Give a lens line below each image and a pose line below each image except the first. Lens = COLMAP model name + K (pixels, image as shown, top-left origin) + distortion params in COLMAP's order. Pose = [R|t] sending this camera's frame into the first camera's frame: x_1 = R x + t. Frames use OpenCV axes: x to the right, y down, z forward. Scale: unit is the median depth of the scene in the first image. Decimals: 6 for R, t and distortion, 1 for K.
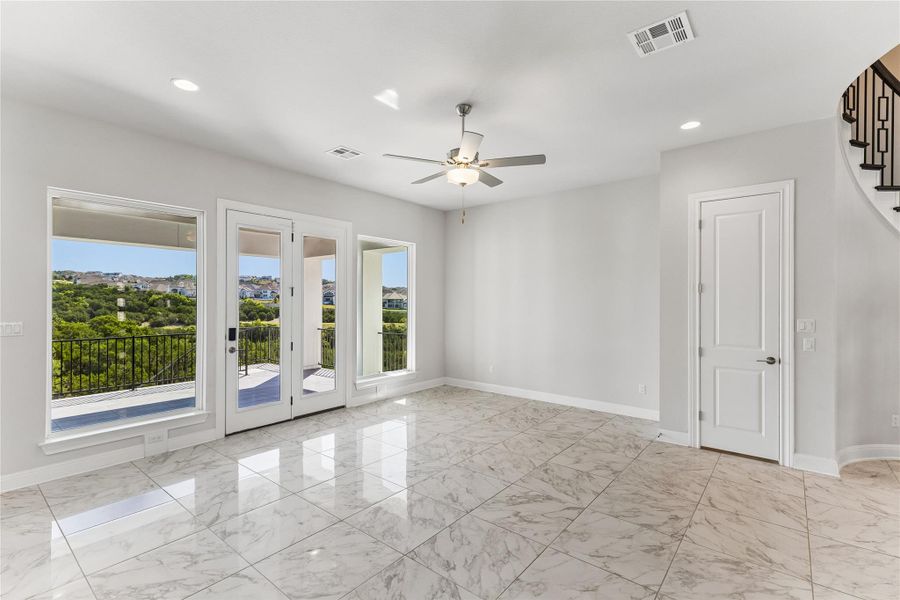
lens RADIAL K [[410.8, 0, 450.0], [0, 410.8, 300.0], [0, 0, 1]] dist [0.002194, 0.000494]
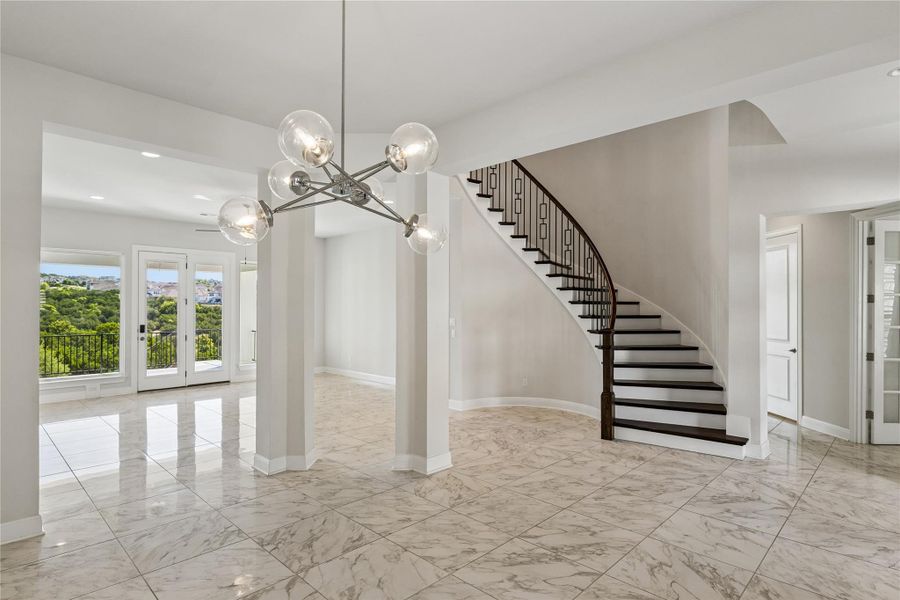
lens RADIAL K [[477.7, 0, 450.8], [0, 477.7, 303.3], [0, 0, 1]] dist [-0.003236, -0.000306]
pose [[0.995922, -0.002475, -0.090190, 0.111777], [0.001958, 0.999981, -0.005823, -0.000349], [0.090202, 0.005622, 0.995908, -0.099308]]
